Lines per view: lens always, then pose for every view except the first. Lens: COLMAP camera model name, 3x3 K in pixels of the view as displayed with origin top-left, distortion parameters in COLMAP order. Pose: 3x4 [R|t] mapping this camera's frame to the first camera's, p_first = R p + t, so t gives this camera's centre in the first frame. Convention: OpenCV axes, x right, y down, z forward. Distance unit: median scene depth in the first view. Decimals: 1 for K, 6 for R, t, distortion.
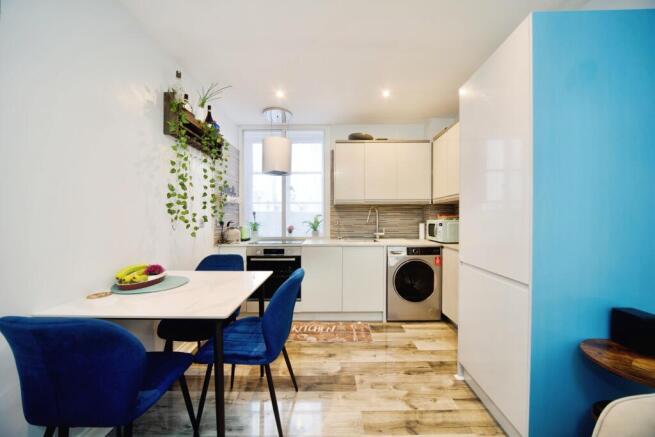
lens RADIAL K [[236.6, 0, 331.1], [0, 236.6, 224.4], [0, 0, 1]] dist [-0.002426, -0.000063]
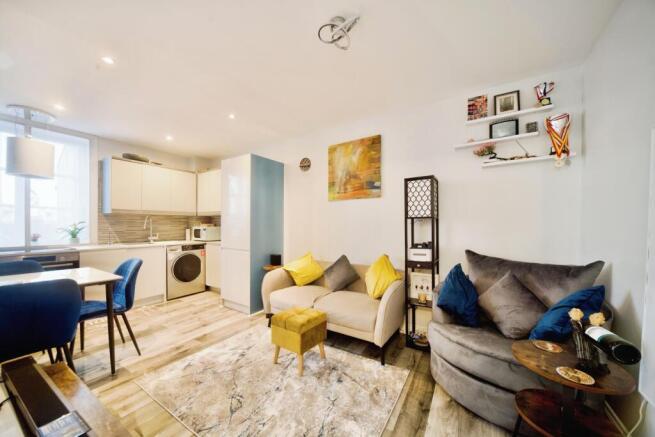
lens RADIAL K [[236.6, 0, 331.1], [0, 236.6, 224.4], [0, 0, 1]] dist [-0.002426, -0.000063]
pose [[0.523654, 0.001893, 0.851929, -0.388903], [0.009246, 0.999926, -0.007905, -0.012525], [-0.851881, 0.012017, 0.523598, -0.482912]]
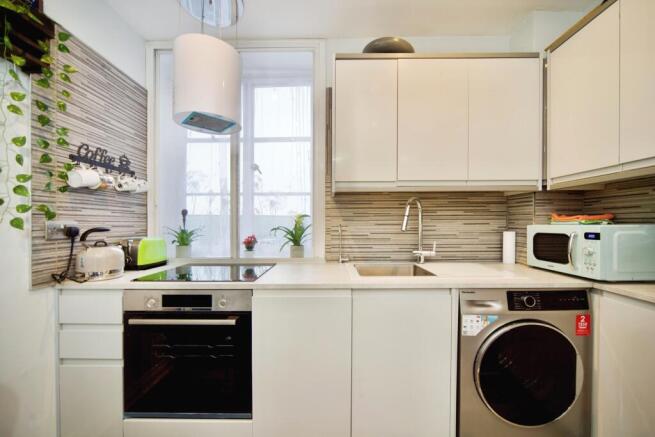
lens RADIAL K [[261.7, 0, 325.8], [0, 261.7, 230.2], [0, 0, 1]] dist [-0.000516, -0.000073]
pose [[0.999747, -0.000366, -0.022491, 0.011795], [0.000430, 0.999996, 0.002830, -0.010208], [0.022490, -0.002839, 0.999743, 0.476113]]
